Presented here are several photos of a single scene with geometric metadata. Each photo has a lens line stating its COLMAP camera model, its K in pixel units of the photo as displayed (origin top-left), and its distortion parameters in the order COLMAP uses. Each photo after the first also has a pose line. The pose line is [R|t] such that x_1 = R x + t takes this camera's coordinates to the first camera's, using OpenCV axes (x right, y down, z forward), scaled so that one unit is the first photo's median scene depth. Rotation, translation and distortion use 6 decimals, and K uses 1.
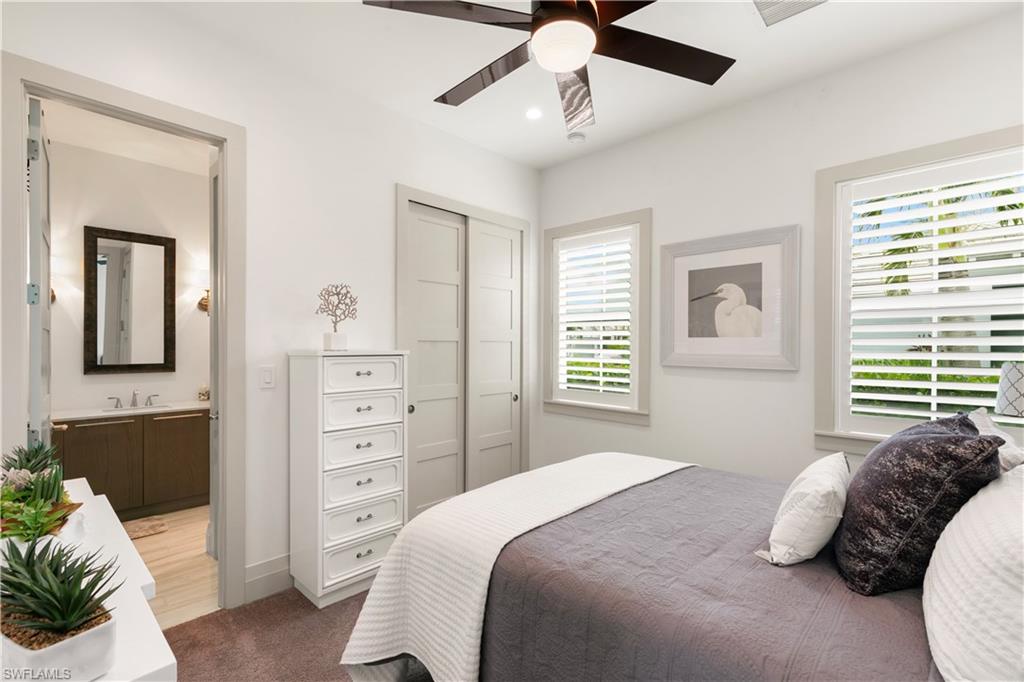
lens RADIAL K [[461.6, 0, 511.0], [0, 461.6, 344.6], [0, 0, 1]] dist [0.007522, -0.001564]
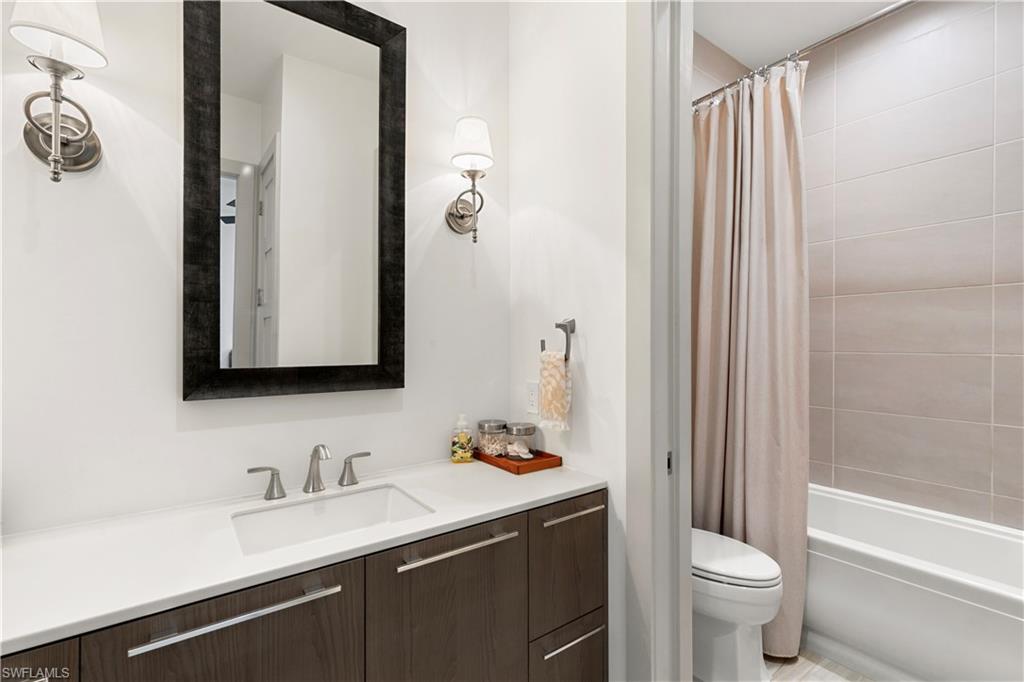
lens RADIAL K [[461.6, 0, 513.9], [0, 461.6, 340.3], [0, 0, 1]] dist [0.007522, -0.001564]
pose [[0.985872, -0.003392, -0.167468, -0.580518], [0.002482, 0.999981, -0.005642, 0.022998], [0.167484, 0.005146, 0.985861, 0.654333]]
